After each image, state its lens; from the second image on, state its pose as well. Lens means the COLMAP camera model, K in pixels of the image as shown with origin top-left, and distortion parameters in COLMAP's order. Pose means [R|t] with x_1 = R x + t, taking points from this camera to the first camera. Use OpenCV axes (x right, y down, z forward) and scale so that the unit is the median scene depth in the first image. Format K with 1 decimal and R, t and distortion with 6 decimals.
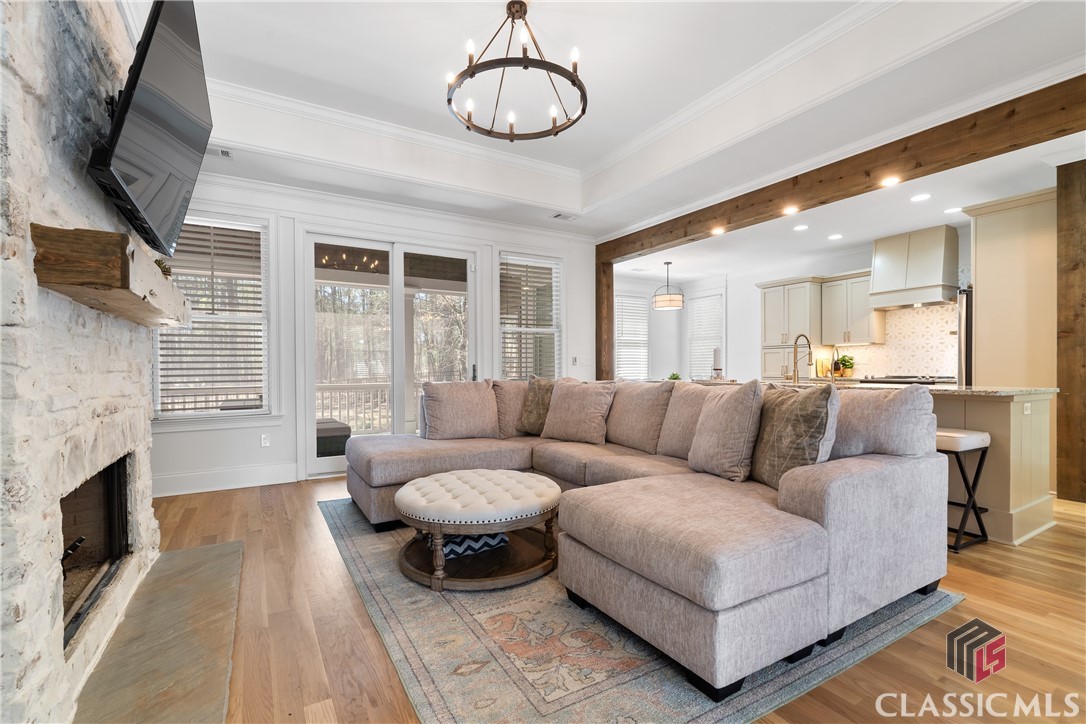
lens RADIAL K [[479.1, 0, 538.6], [0, 479.1, 371.7], [0, 0, 1]] dist [-0.000130, 0.000000]
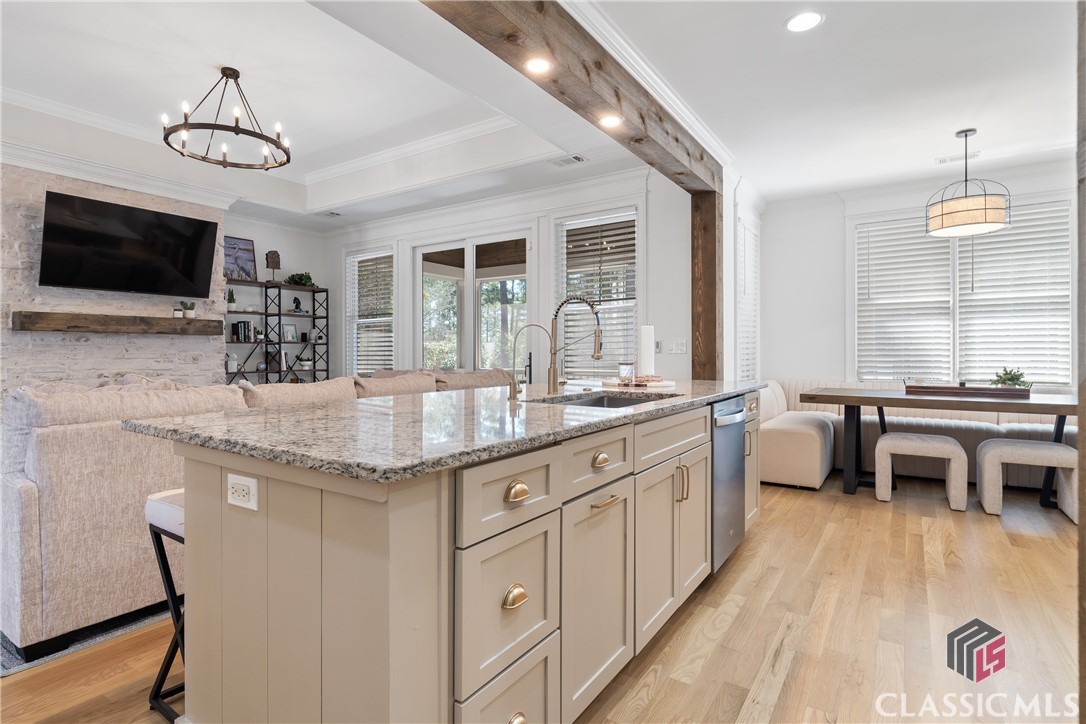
lens RADIAL K [[553.8, 0, 535.5], [0, 553.8, 352.4], [0, 0, 1]] dist [-0.000737, 0.002330]
pose [[0.439891, 0.001844, -0.898049, 0.867093], [-0.005858, 0.999983, -0.000816, -0.016479], [0.898032, 0.005620, 0.439894, 0.592609]]
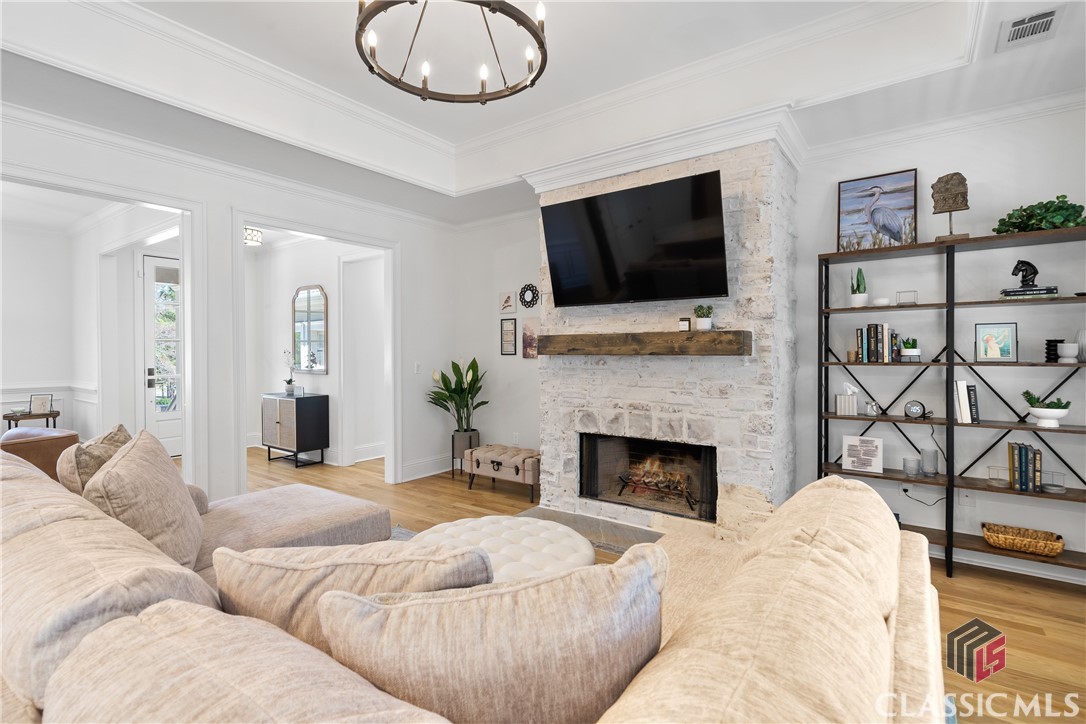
lens RADIAL K [[513.7, 0, 534.7], [0, 513.7, 357.2], [0, 0, 1]] dist [0.000366, 0.000521]
pose [[-0.919081, 0.010759, -0.393921, 0.077095], [0.003167, 0.999797, 0.019918, -0.057943], [0.394056, 0.017059, -0.918928, 0.975652]]
